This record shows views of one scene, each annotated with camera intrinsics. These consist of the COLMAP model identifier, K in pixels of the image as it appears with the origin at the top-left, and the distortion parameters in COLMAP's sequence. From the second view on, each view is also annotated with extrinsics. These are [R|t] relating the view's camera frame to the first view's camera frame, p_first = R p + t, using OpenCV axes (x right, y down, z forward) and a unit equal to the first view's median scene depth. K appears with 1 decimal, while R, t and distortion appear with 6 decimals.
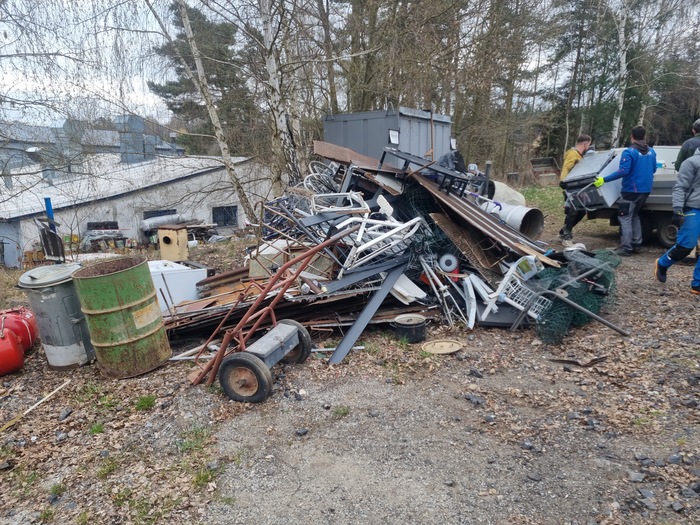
lens RADIAL K [[520.3, 0, 352.0], [0, 520.3, 263.7], [0, 0, 1]] dist [0.072645, -0.046592]
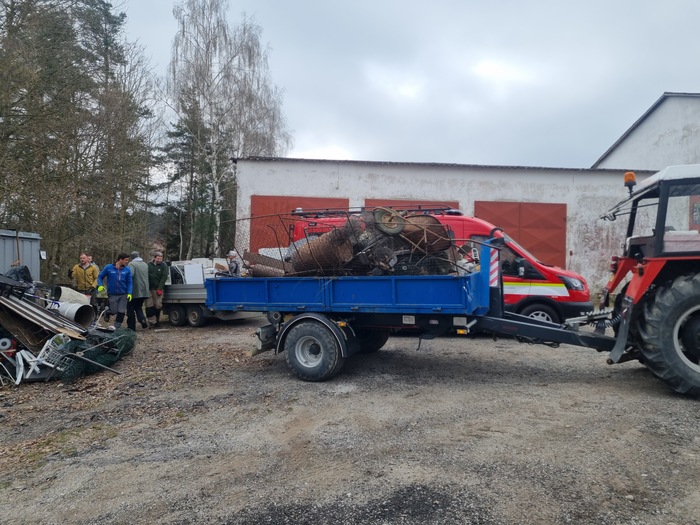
lens RADIAL K [[520.3, 0, 351.9], [0, 520.3, 256.6], [0, 0, 1]] dist [0.072645, -0.046592]
pose [[0.803471, 0.011325, 0.595236, 0.054868], [0.106882, 0.980831, -0.162934, 0.076278], [-0.585670, 0.194533, 0.786859, -0.575946]]
